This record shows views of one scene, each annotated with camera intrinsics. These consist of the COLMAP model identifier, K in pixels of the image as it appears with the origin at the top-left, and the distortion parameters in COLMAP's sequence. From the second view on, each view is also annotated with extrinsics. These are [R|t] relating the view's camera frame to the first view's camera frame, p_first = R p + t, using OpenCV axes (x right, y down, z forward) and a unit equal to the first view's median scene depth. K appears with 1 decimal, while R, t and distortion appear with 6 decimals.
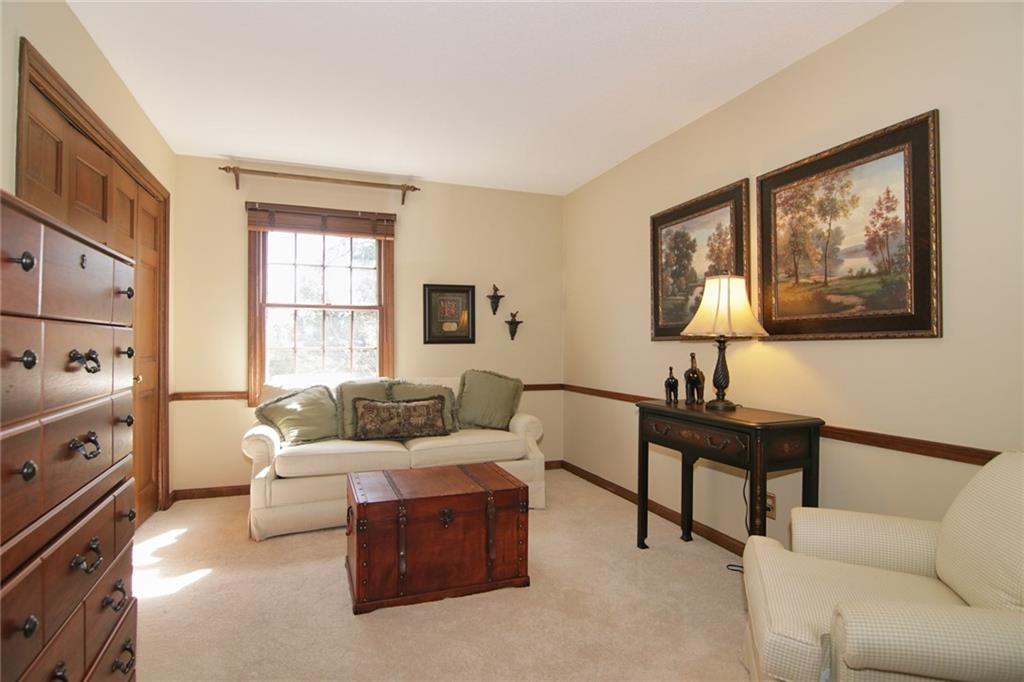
lens RADIAL K [[521.4, 0, 505.9], [0, 521.4, 341.0], [0, 0, 1]] dist [-0.008953, -0.005648]
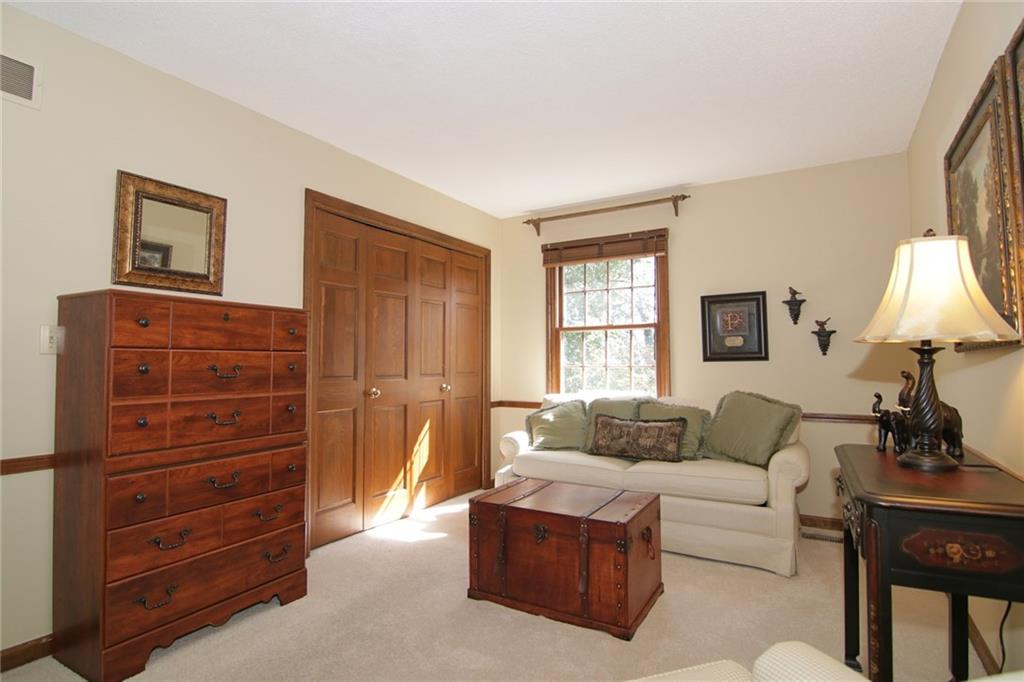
lens RADIAL K [[521.4, 0, 512.3], [0, 521.4, 336.5], [0, 0, 1]] dist [-0.008953, -0.005648]
pose [[0.633728, -0.046235, -0.772173, 0.389118], [0.010842, 0.998645, -0.050897, 0.005431], [0.773480, 0.023883, 0.633371, 0.187612]]
